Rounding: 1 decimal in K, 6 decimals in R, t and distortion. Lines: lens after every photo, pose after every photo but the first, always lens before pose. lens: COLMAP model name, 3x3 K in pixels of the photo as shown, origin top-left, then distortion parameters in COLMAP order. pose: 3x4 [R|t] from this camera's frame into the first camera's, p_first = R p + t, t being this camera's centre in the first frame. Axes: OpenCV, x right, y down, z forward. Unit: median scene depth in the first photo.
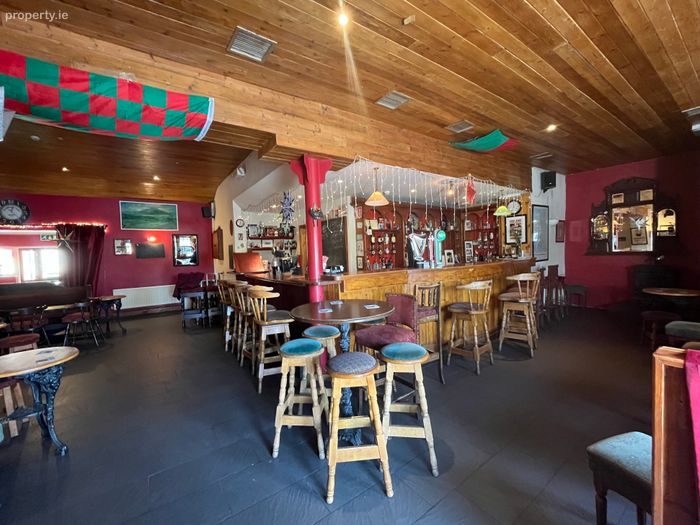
lens RADIAL K [[287.1, 0, 347.7], [0, 287.1, 261.5], [0, 0, 1]] dist [-0.001231, -0.000171]
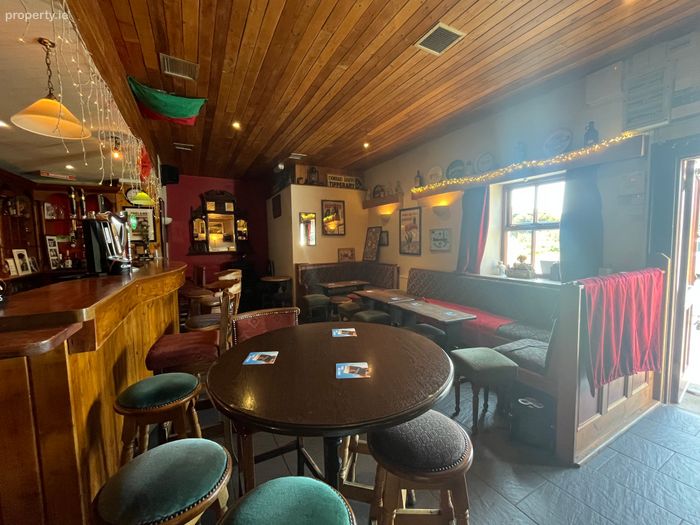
lens RADIAL K [[287.1, 0, 347.7], [0, 287.1, 262.9], [0, 0, 1]] dist [-0.001231, -0.000171]
pose [[0.116861, -0.038434, 0.992404, -0.165065], [0.049554, 0.998232, 0.032824, 0.000924], [-0.991911, 0.045342, 0.118559, 0.328409]]
